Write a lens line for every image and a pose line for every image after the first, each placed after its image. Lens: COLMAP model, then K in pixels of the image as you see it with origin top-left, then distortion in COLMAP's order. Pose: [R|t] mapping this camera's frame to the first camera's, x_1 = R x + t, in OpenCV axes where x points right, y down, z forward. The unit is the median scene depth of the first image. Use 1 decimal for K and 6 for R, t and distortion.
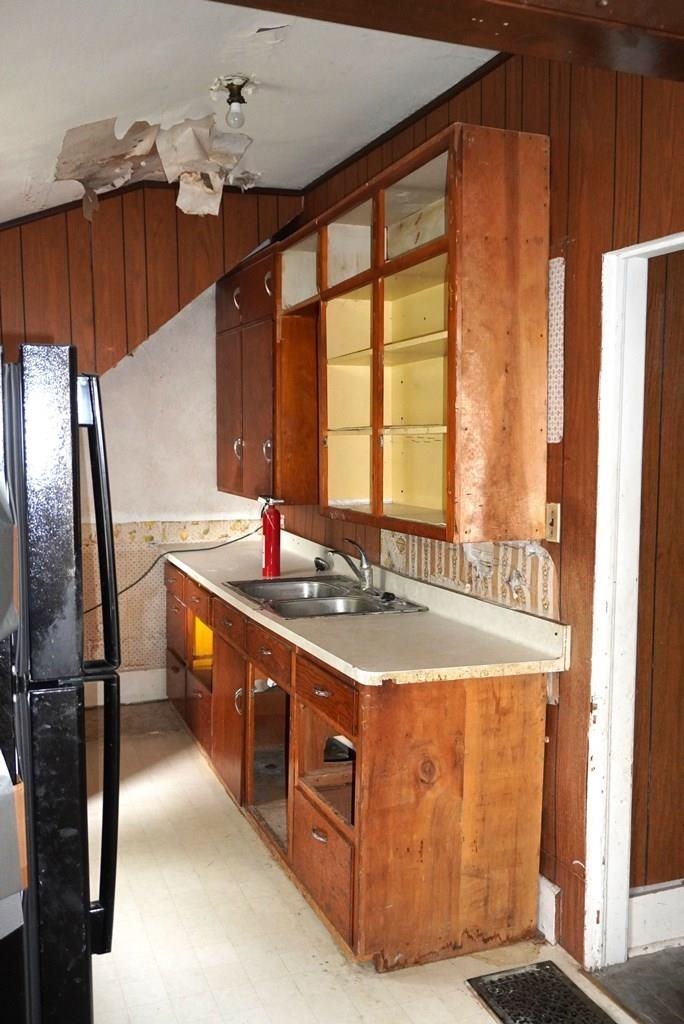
lens RADIAL K [[930.8, 0, 344.7], [0, 930.8, 512.9], [0, 0, 1]] dist [-0.024018, 0.000000]
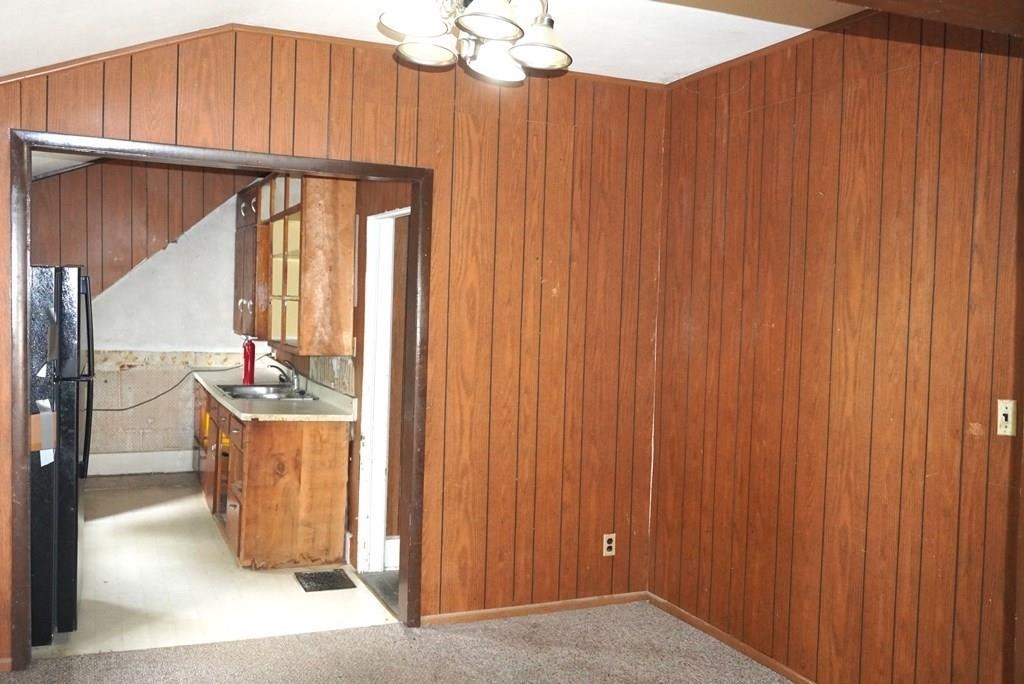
lens RADIAL K [[930.8, 0, 513.6], [0, 930.8, 341.3], [0, 0, 1]] dist [-0.024018, 0.000000]
pose [[0.998438, 0.031730, 0.045982, 0.473470], [-0.030044, 0.998867, -0.036906, 0.061438], [-0.047101, 0.035467, 0.998260, -0.992914]]
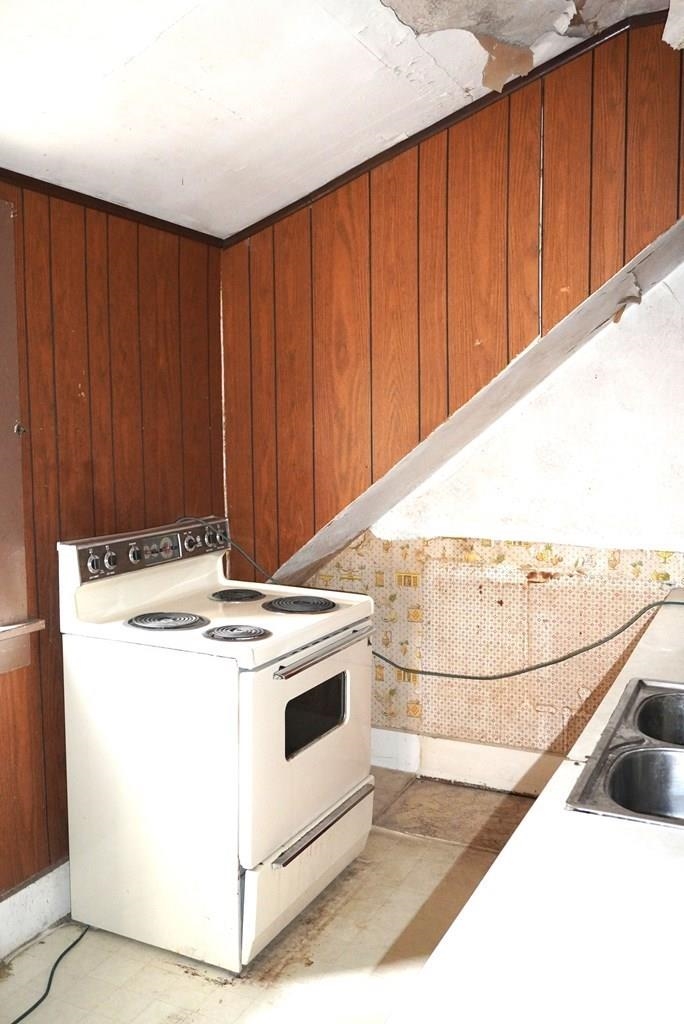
lens RADIAL K [[930.8, 0, 342.9], [0, 930.8, 505.6], [0, 0, 1]] dist [-0.024018, 0.000000]
pose [[0.686316, 0.066936, -0.724217, 0.213065], [-0.067356, 0.997326, 0.028347, -0.050175], [0.724178, 0.029325, 0.688990, 0.708728]]
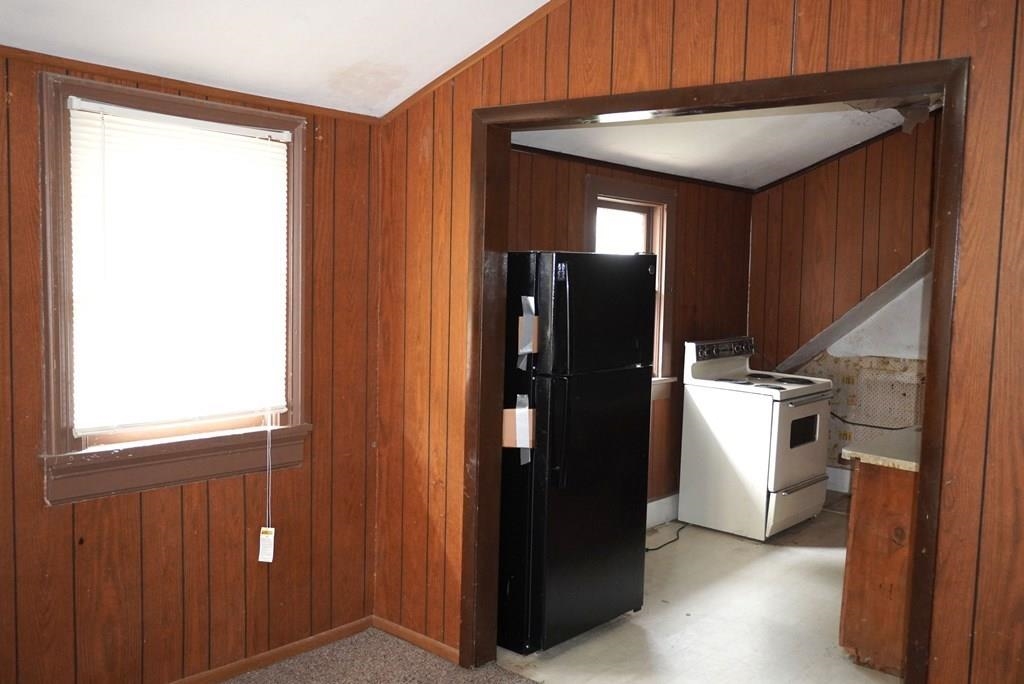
lens RADIAL K [[930.8, 0, 517.3], [0, 930.8, 345.7], [0, 0, 1]] dist [-0.024018, 0.000000]
pose [[0.476108, 0.087406, -0.875032, 0.985171], [-0.104401, 0.993629, 0.042447, -0.006285], [0.873167, 0.071145, 0.482200, -0.195149]]
